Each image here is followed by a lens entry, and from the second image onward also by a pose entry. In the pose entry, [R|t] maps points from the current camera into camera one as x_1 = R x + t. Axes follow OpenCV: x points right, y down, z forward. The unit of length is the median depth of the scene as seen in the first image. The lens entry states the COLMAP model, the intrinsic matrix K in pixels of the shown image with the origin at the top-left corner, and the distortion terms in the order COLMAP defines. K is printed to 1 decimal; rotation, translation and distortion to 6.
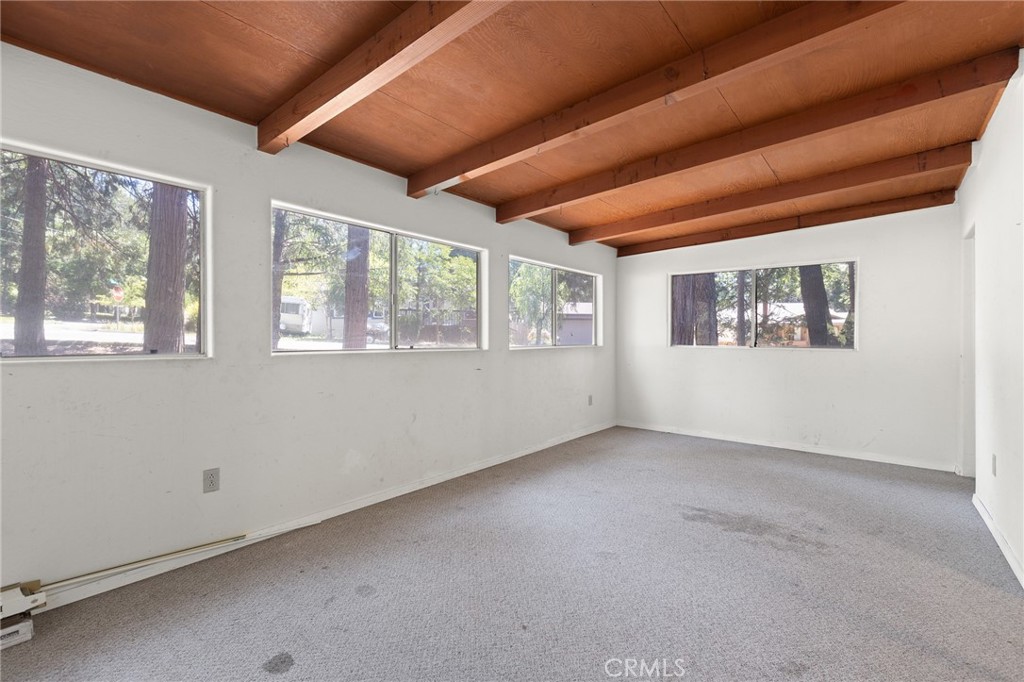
lens RADIAL K [[471.2, 0, 511.1], [0, 471.2, 343.5], [0, 0, 1]] dist [0.001789, 0.000240]
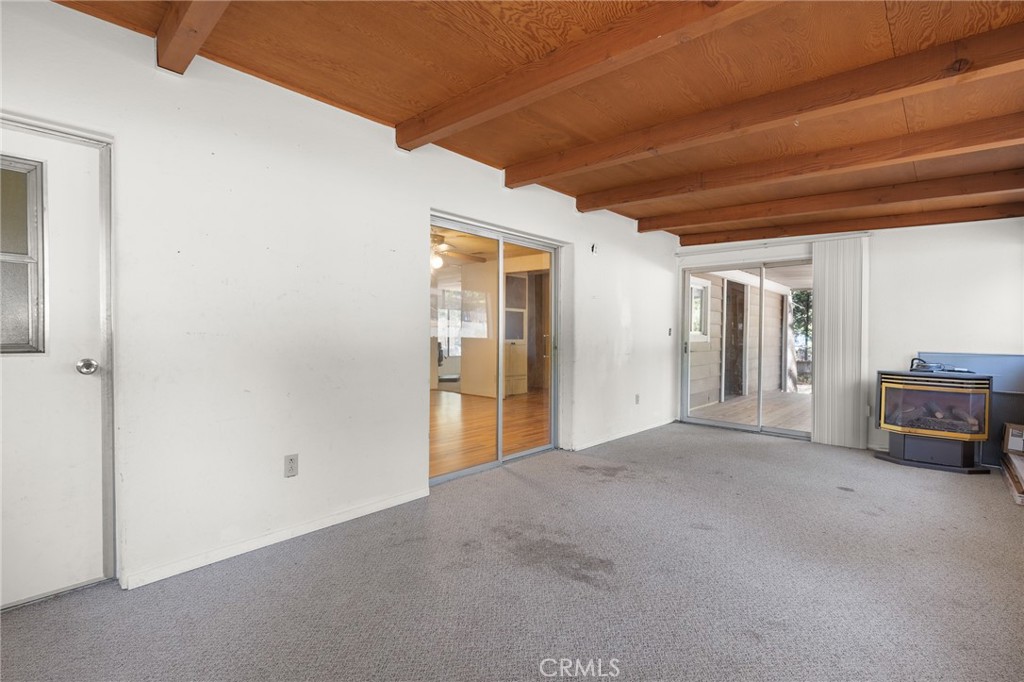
lens RADIAL K [[471.2, 0, 513.3], [0, 471.2, 339.6], [0, 0, 1]] dist [0.001789, 0.000240]
pose [[-0.997346, -0.007526, 0.072418, 0.535794], [-0.006704, 0.999910, 0.011582, -0.009584], [-0.072499, 0.011066, -0.997307, 2.003386]]
